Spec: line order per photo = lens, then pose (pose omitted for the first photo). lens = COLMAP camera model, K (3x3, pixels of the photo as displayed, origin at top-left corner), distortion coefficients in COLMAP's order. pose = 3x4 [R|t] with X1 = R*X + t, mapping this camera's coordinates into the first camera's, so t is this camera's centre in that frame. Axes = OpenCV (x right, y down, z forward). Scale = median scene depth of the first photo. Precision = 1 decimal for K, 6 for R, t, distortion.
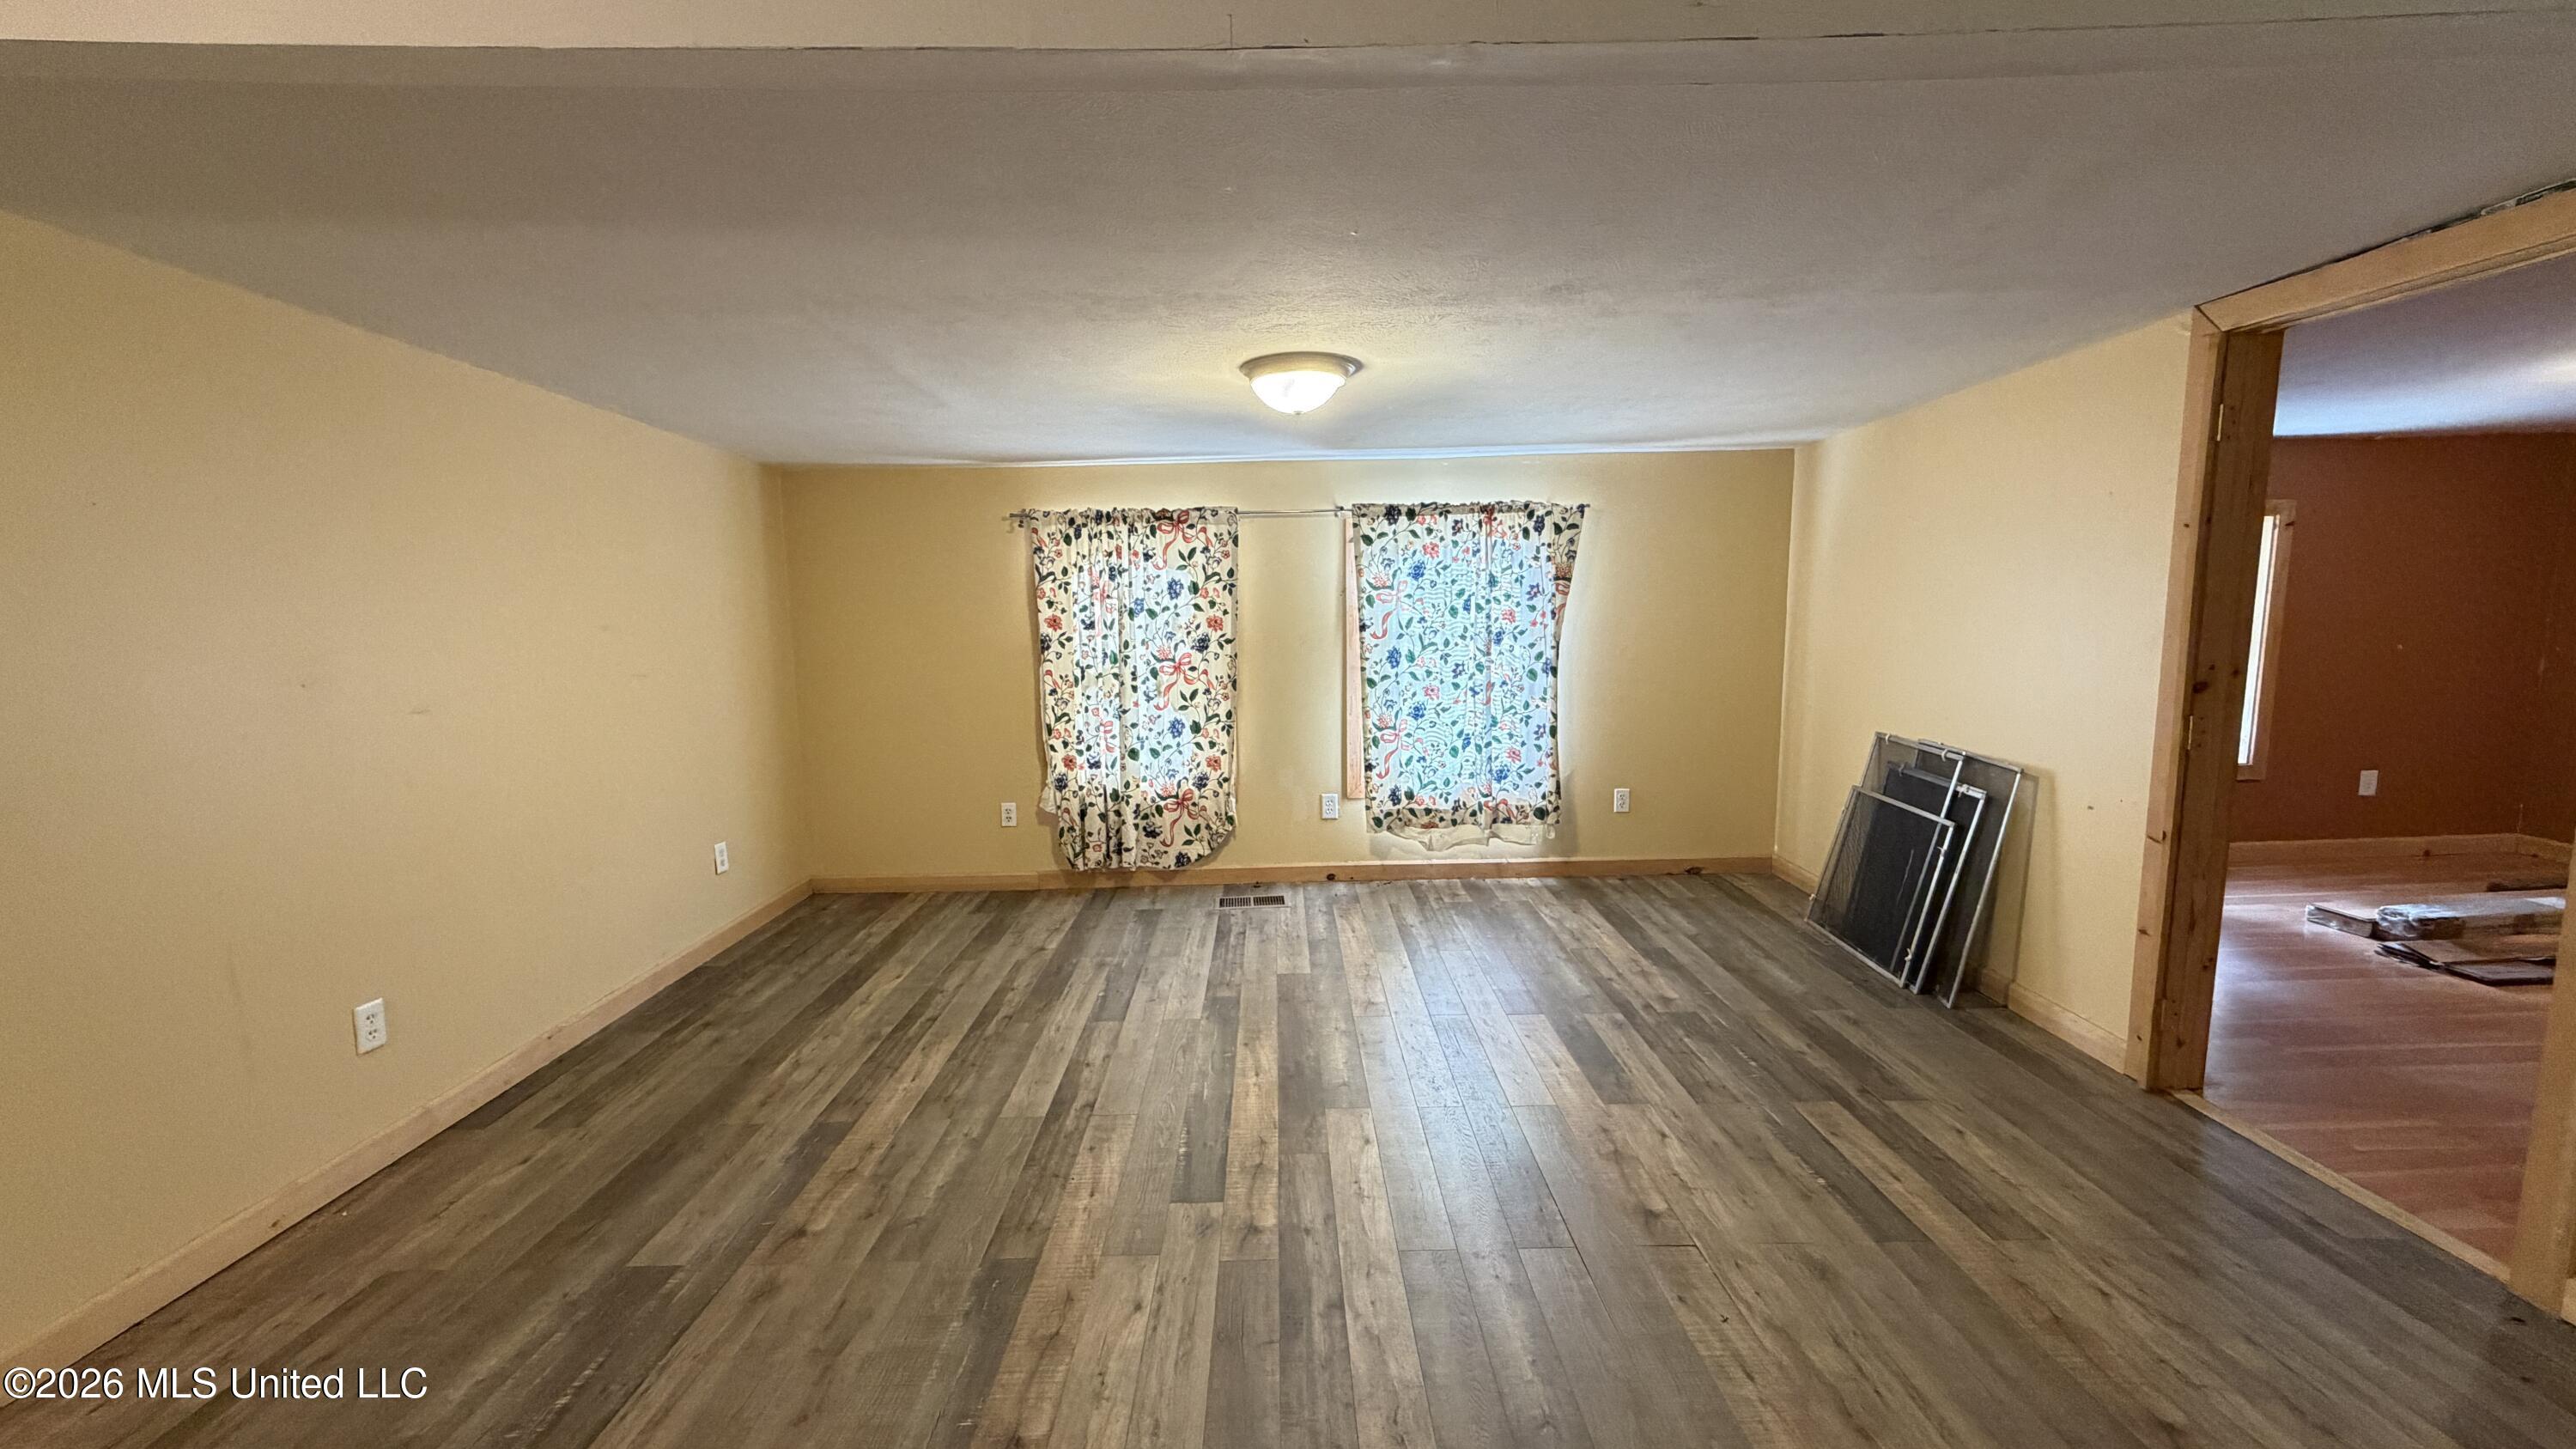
lens RADIAL K [[1028.3, 0, 1287.9], [0, 1028.3, 727.4], [0, 0, 1]] dist [-0.001533, 0.000695]
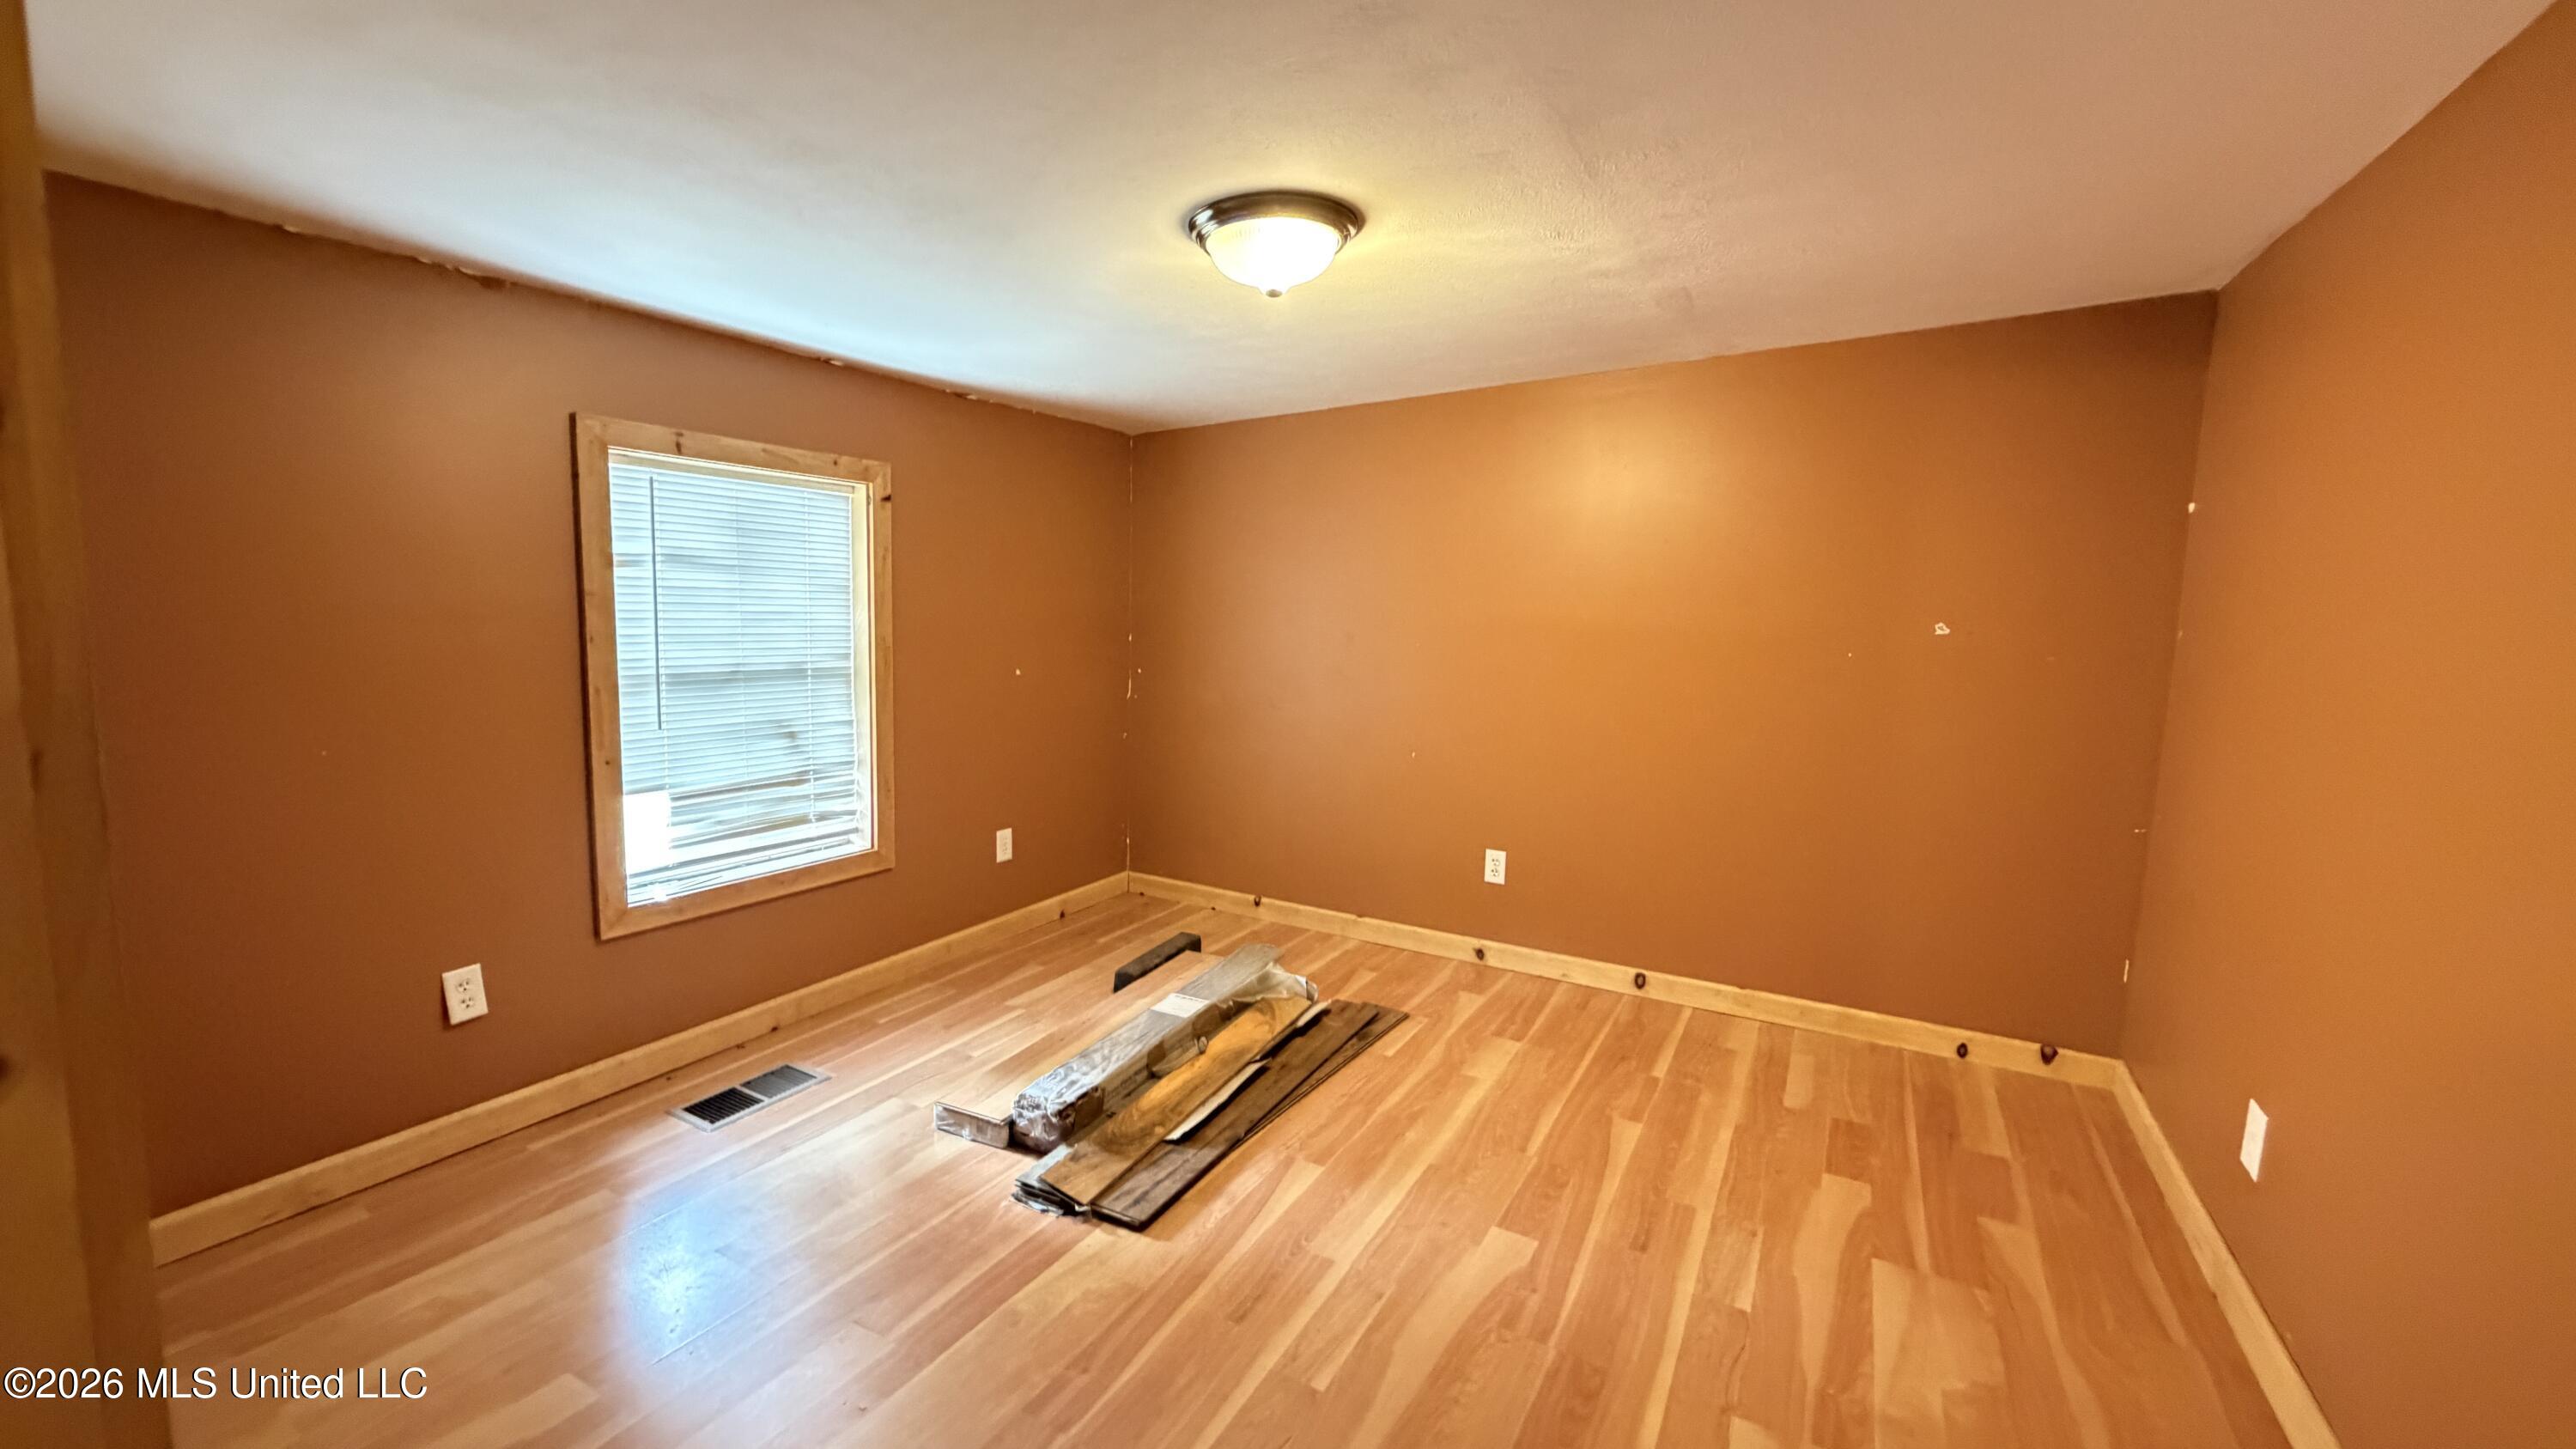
lens RADIAL K [[1028.3, 0, 1286.4], [0, 1028.3, 721.2], [0, 0, 1]] dist [-0.001533, 0.000695]
pose [[0.493960, -0.074260, 0.866308, 0.605828], [0.070780, 0.996474, 0.045059, -0.076297], [-0.866599, 0.039060, 0.497474, 0.522544]]
